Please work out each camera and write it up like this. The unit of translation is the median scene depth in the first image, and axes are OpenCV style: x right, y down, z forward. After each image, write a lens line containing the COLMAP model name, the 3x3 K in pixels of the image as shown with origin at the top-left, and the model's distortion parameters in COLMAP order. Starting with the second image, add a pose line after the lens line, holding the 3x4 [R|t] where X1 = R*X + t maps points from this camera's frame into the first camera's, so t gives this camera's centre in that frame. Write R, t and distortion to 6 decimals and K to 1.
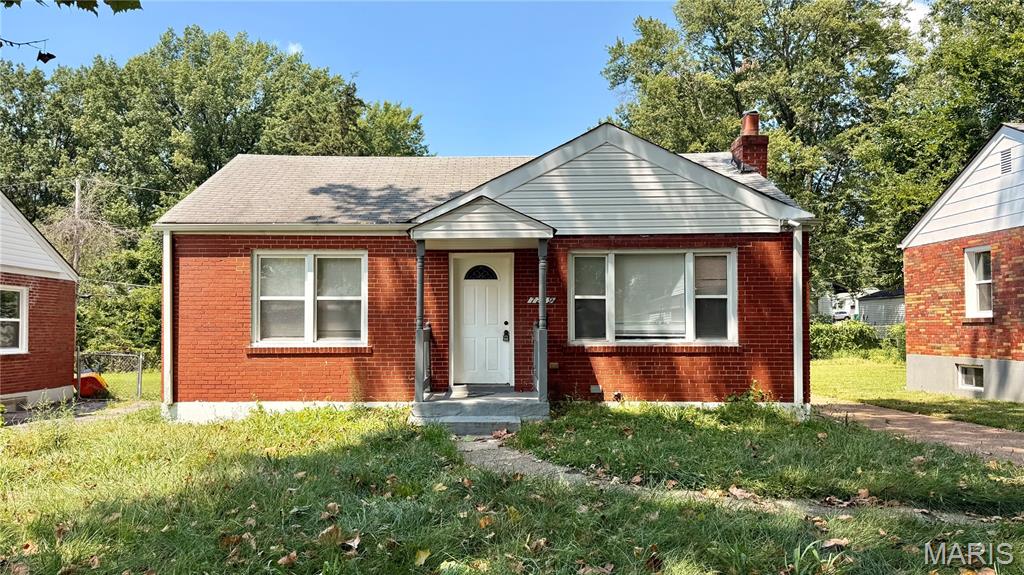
lens RADIAL K [[779.6, 0, 512.0], [0, 779.6, 287.5], [0, 0, 1]] dist [0.086407, -0.122721]
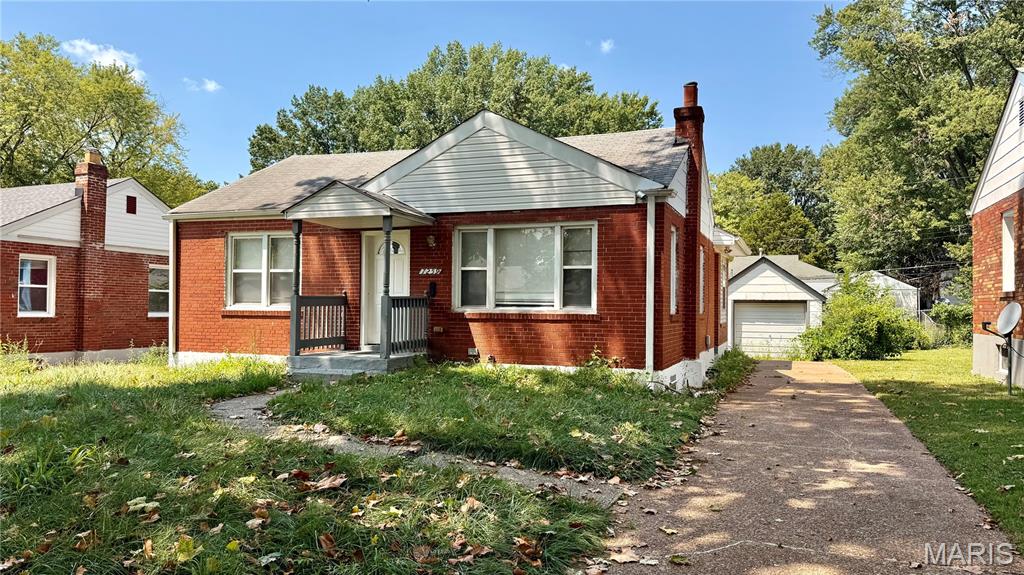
lens RADIAL K [[742.9, 0, 512.0], [0, 742.9, 287.5], [0, 0, 1]] dist [0.056337, -0.000021]
pose [[0.941379, 0.002214, -0.337343, 0.508996], [0.005375, 0.999753, 0.021562, 0.016832], [0.337307, -0.022112, 0.941135, 0.028253]]
